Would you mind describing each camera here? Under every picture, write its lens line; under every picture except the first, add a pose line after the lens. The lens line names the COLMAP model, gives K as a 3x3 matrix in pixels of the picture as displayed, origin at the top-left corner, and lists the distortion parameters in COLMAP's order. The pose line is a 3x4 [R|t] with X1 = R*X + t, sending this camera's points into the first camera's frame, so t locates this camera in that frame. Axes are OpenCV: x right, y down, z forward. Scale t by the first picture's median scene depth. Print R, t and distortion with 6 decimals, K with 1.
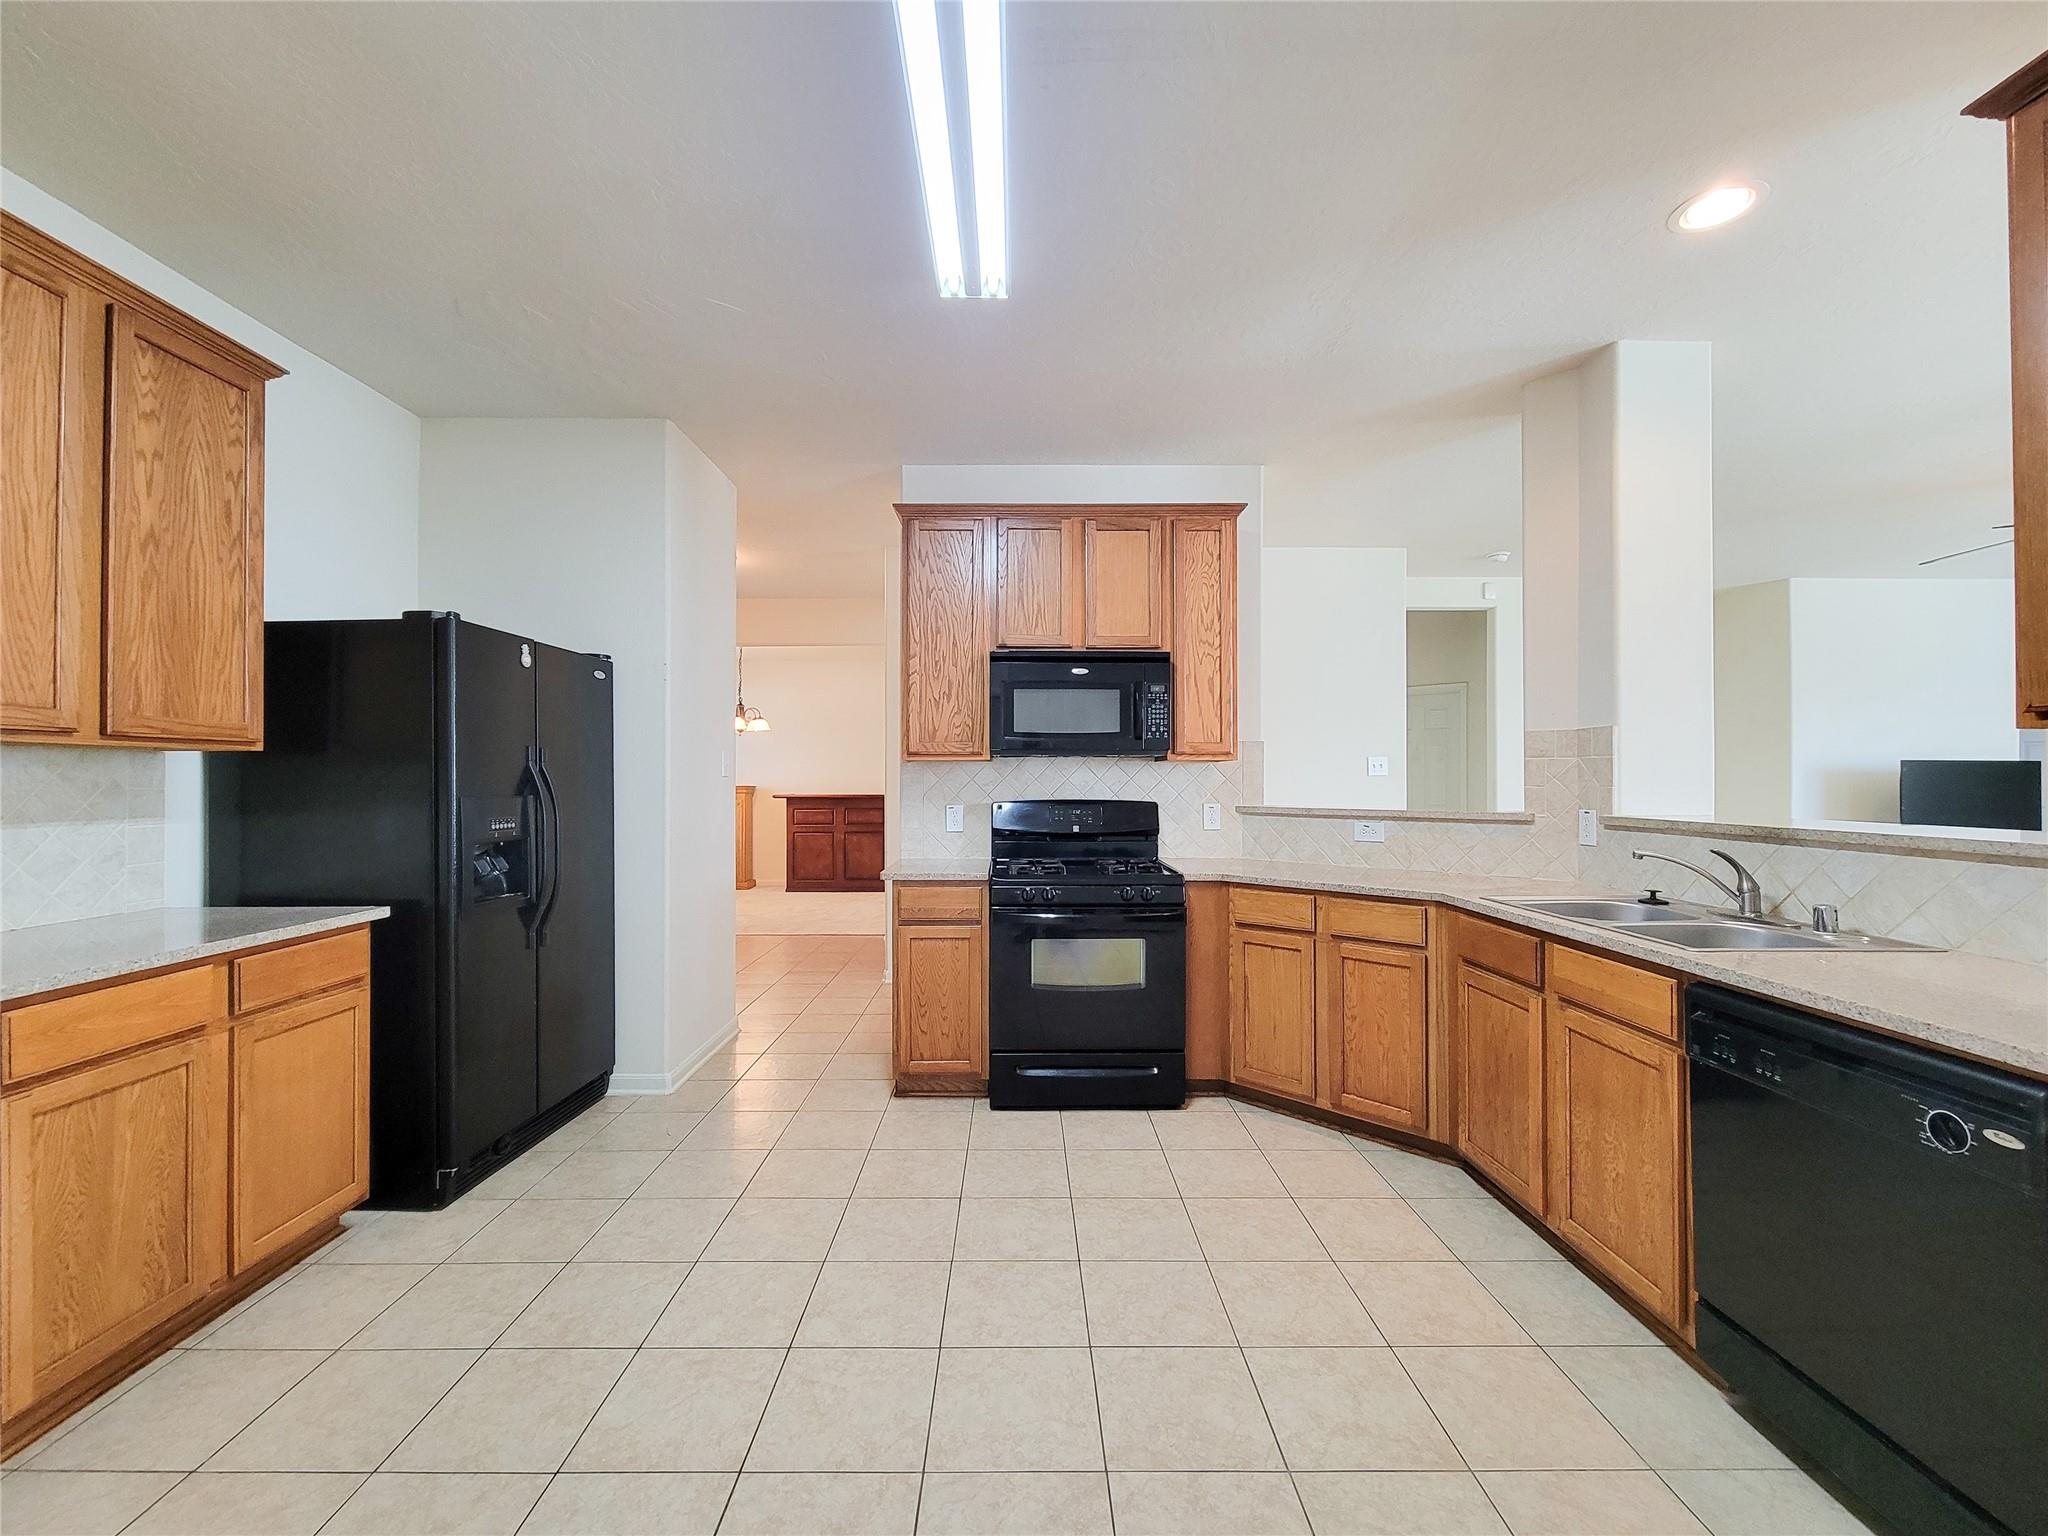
lens RADIAL K [[848.7, 0, 1002.0], [0, 848.7, 771.5], [0, 0, 1]] dist [0.003946, -0.003965]
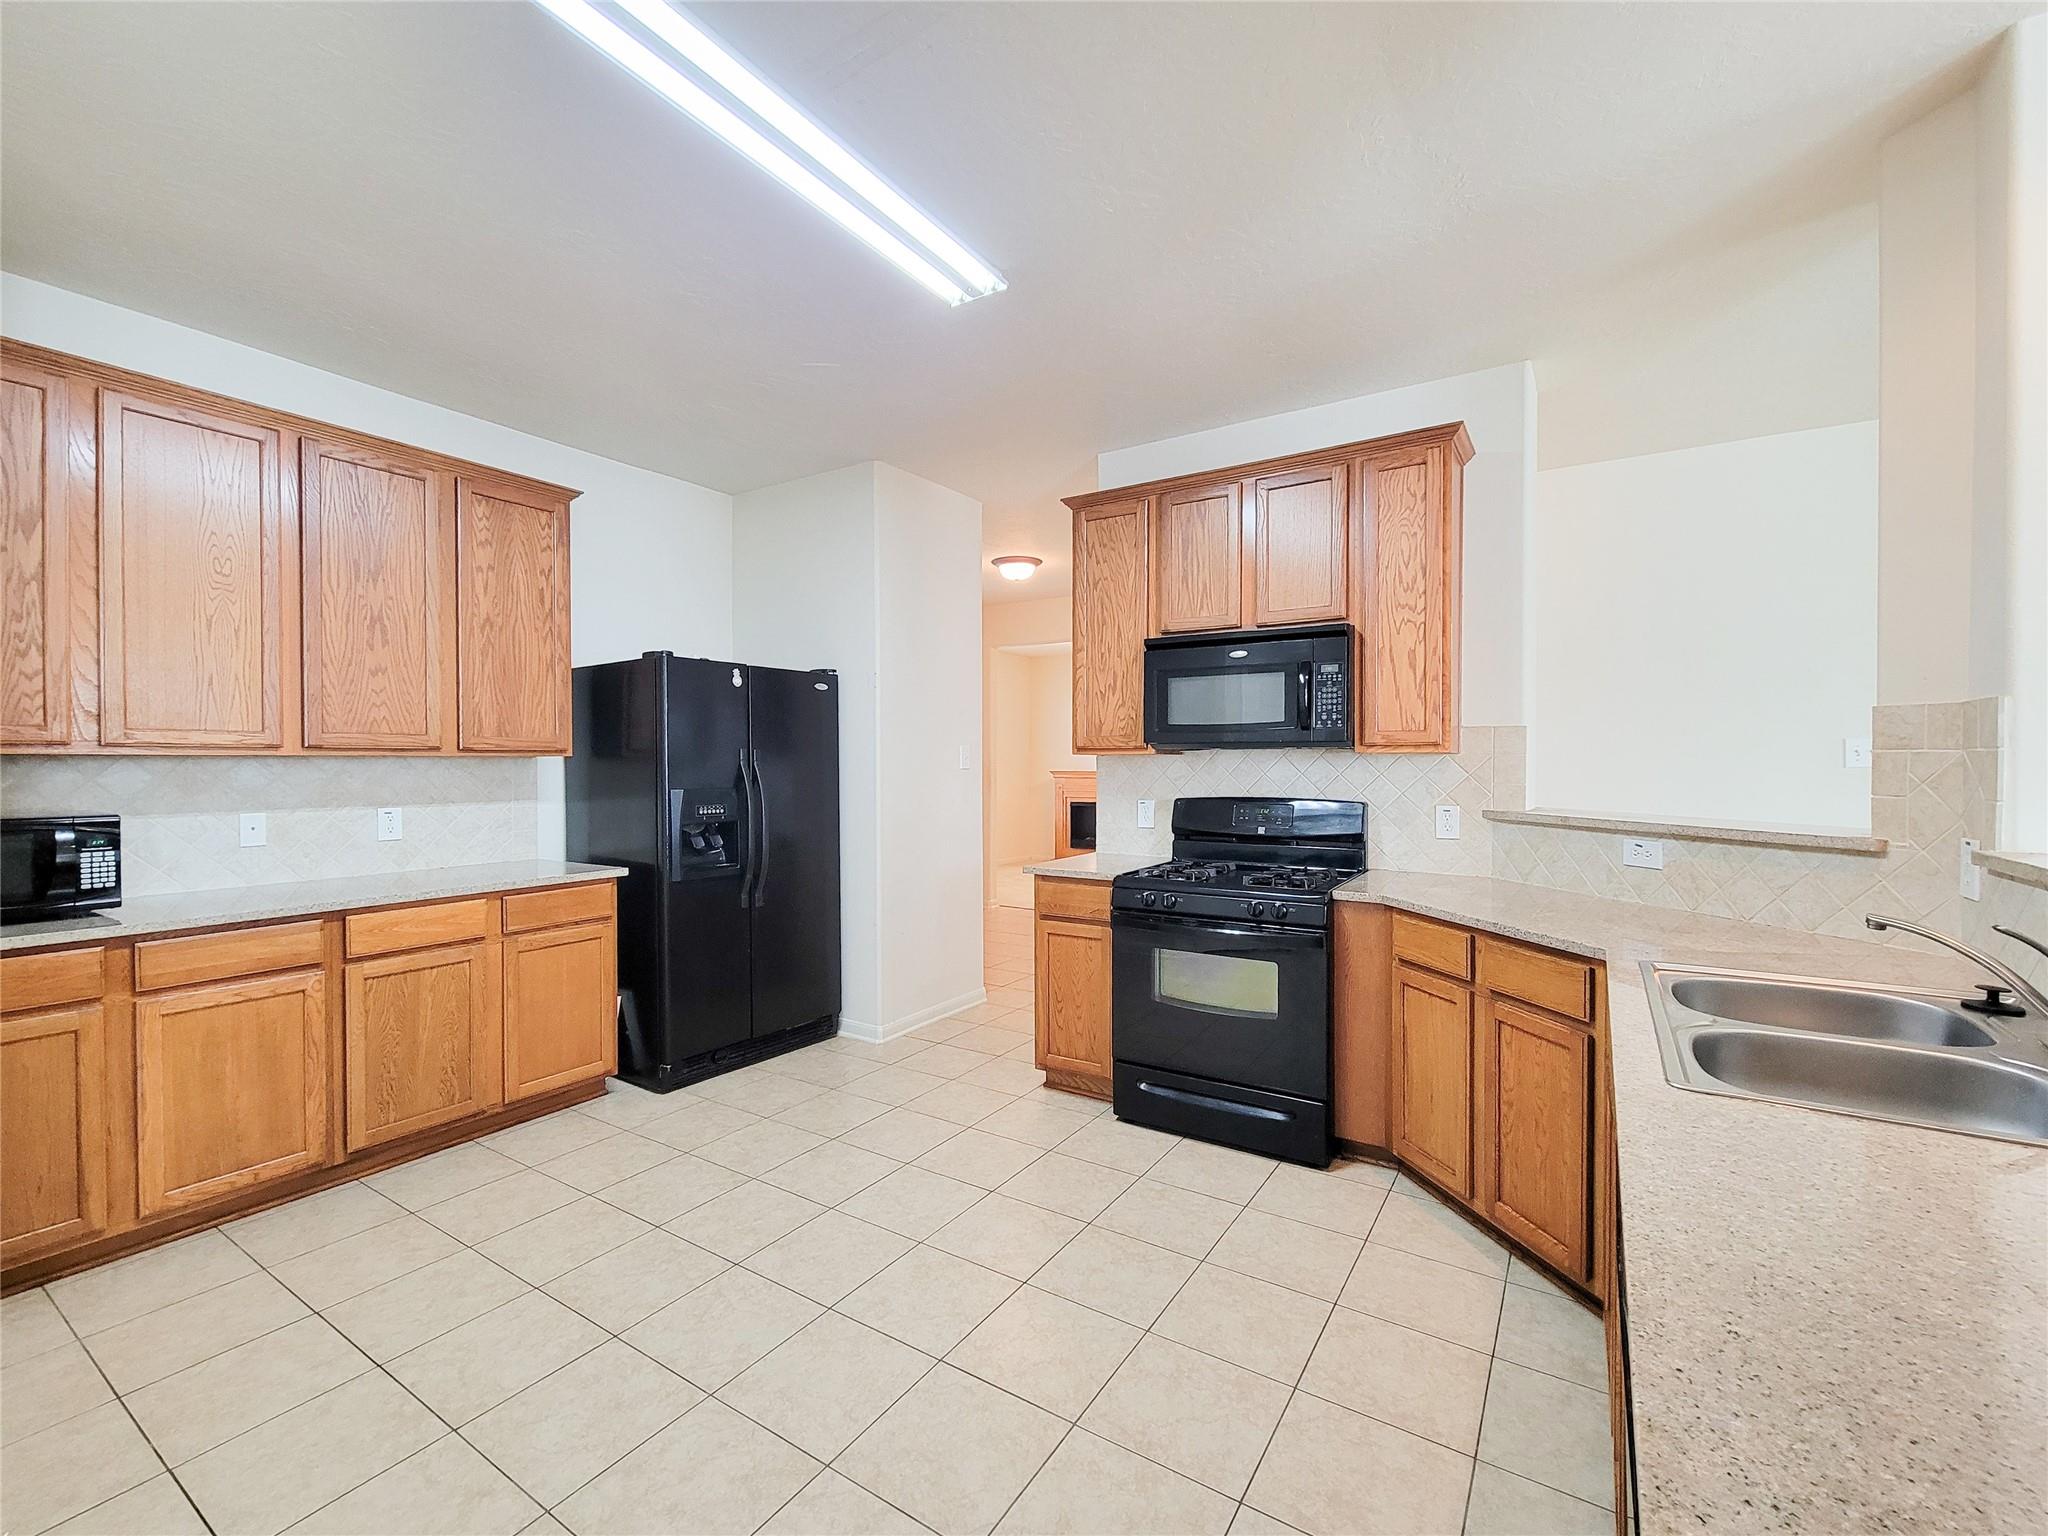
lens RADIAL K [[848.7, 0, 1000.2], [0, 848.7, 768.6], [0, 0, 1]] dist [0.003946, -0.003965]
pose [[0.838517, 0.003379, -0.544864, 0.441163], [0.006774, 0.999839, 0.016625, -0.017686], [0.544833, -0.017631, 0.838359, 0.140307]]
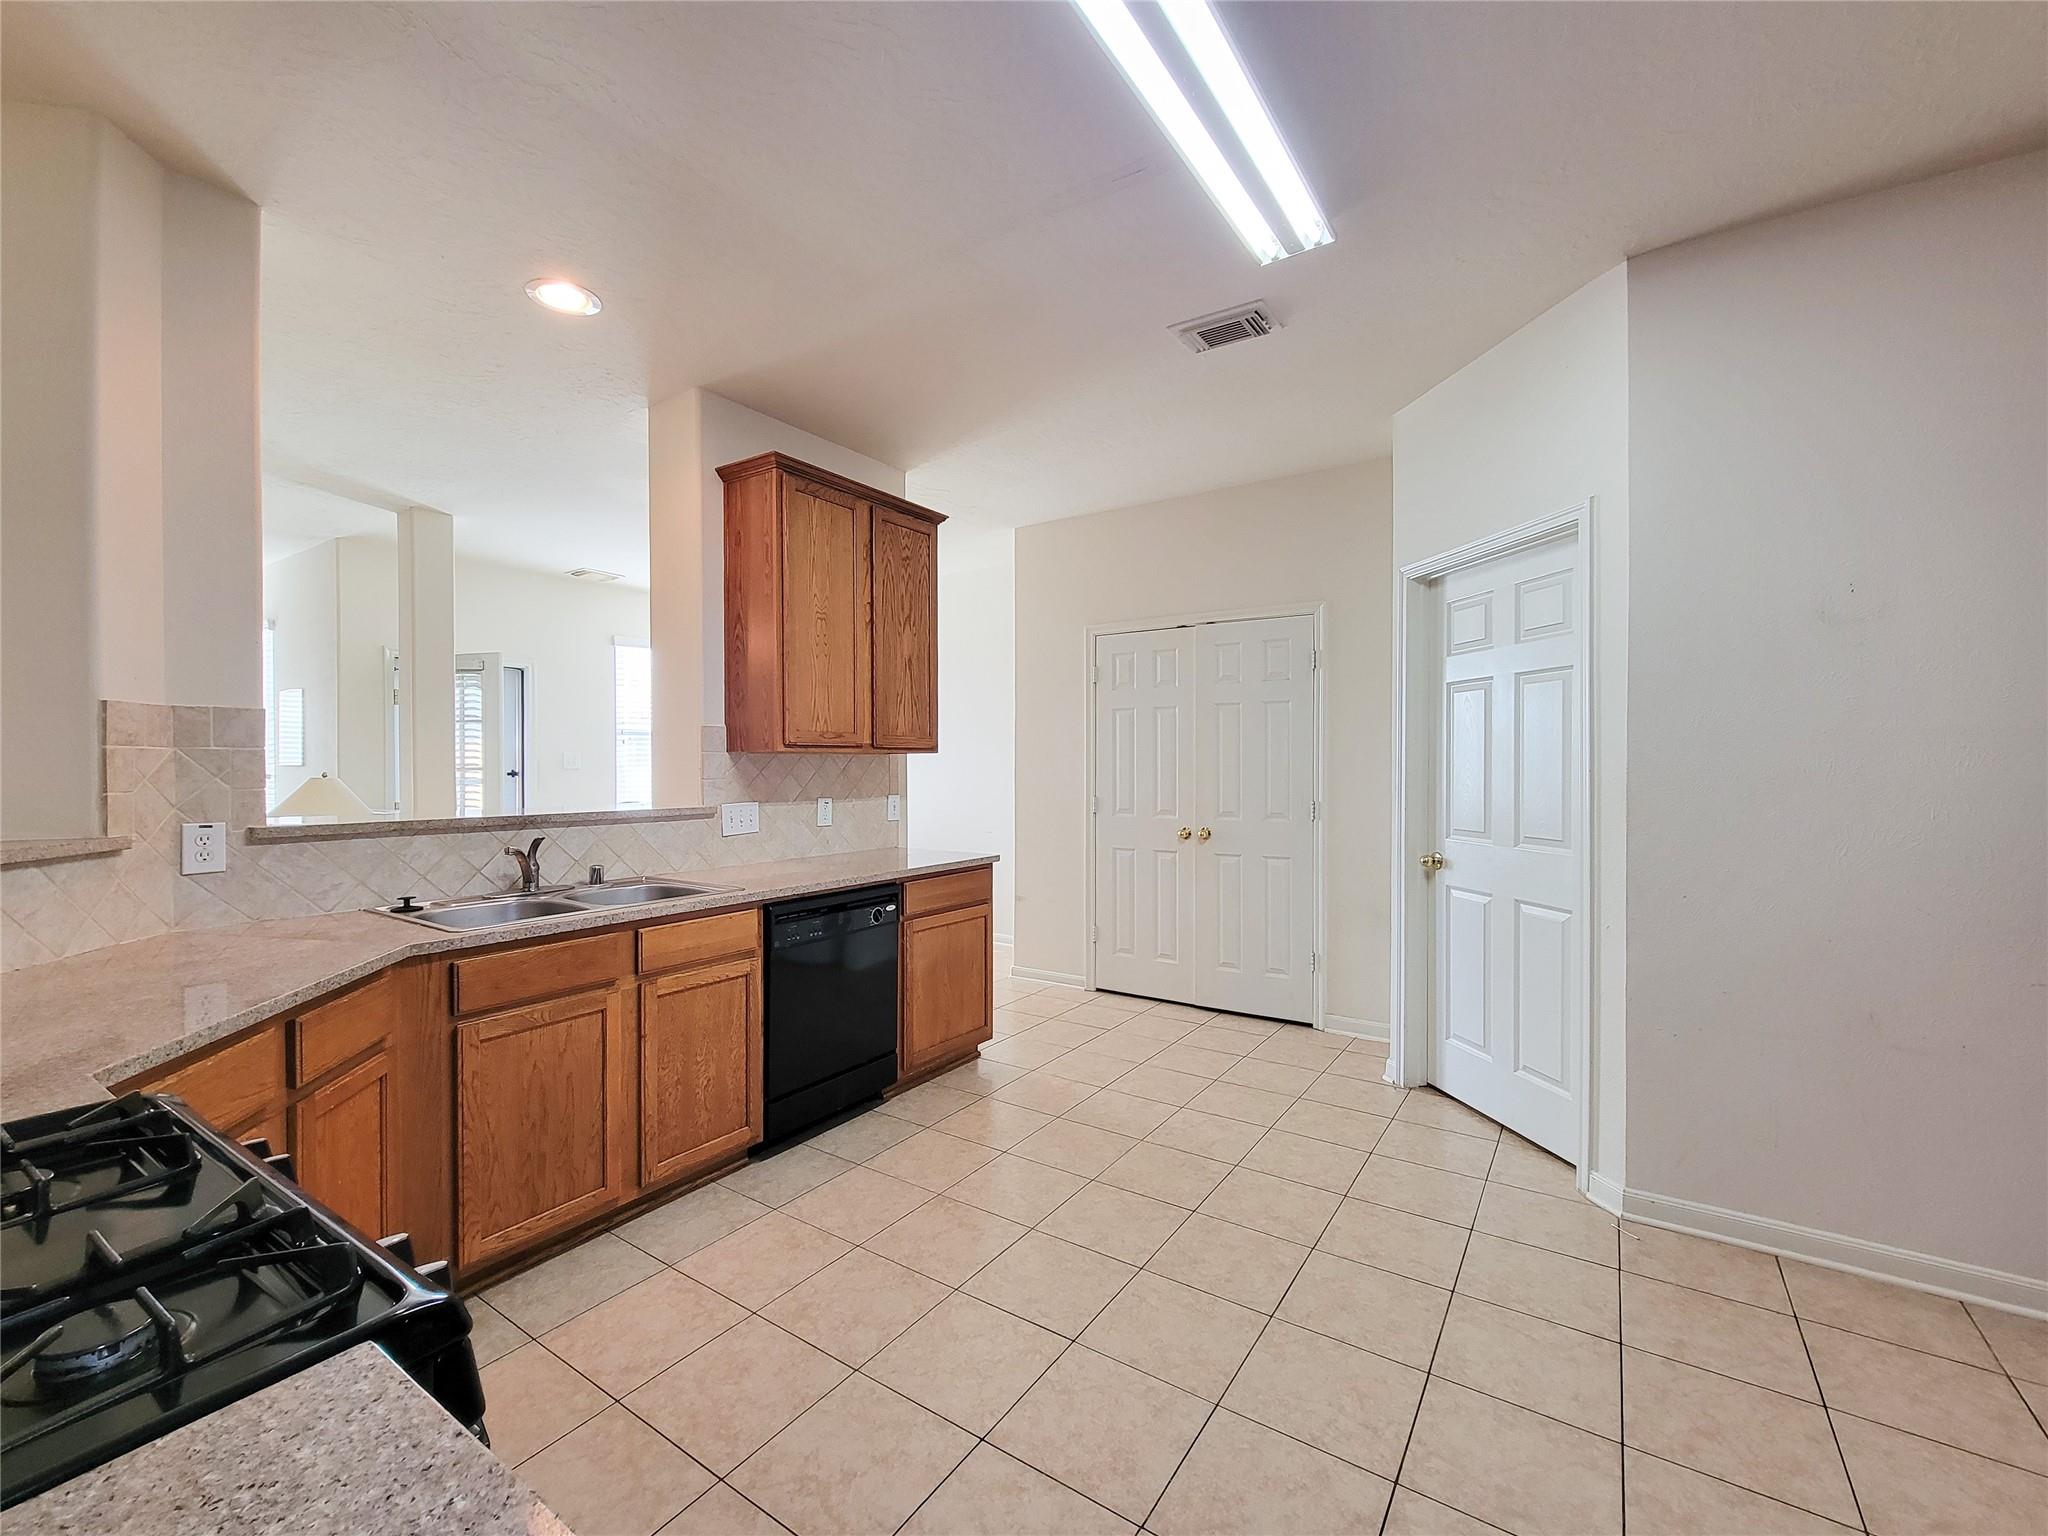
lens RADIAL K [[848.7, 0, 1000.3], [0, 848.7, 758.5], [0, 0, 1]] dist [0.003946, -0.003965]
pose [[-0.818548, 0.006033, 0.574407, -0.258754], [-0.004693, 0.999841, -0.017189, 0.000767], [-0.574419, -0.016766, -0.818390, 1.191952]]
